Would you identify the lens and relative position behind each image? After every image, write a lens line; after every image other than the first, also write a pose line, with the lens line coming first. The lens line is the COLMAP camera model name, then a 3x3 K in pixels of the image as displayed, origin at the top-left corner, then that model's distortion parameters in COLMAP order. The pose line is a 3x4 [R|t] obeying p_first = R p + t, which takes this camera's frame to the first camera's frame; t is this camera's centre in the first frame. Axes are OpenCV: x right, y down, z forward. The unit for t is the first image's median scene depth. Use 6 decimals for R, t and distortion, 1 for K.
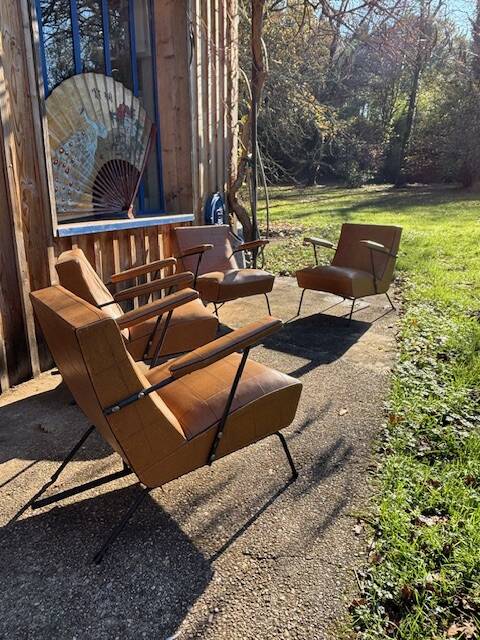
lens RADIAL K [[568.9, 0, 240.0], [0, 568.9, 320.0], [0, 0, 1]] dist [0.005394, -0.007144]
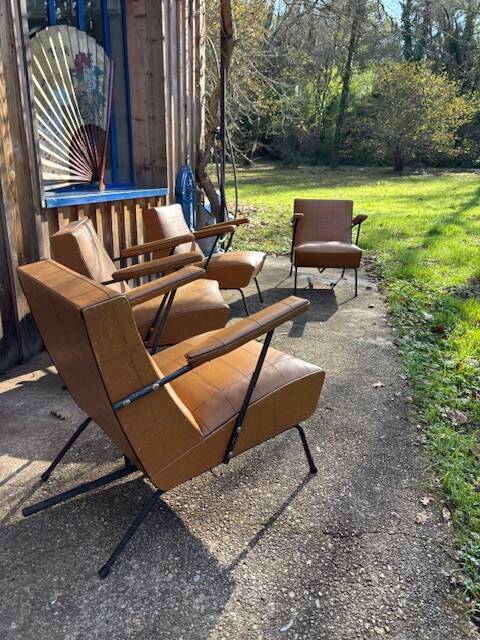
lens RADIAL K [[569.5, 0, 240.0], [0, 569.5, 320.0], [0, 0, 1]] dist [0.038131, -0.008207]
pose [[0.987558, -0.018343, 0.156179, -0.158362], [0.014093, 0.999501, 0.028276, 0.012281], [-0.156620, -0.025724, 0.987324, 0.044350]]
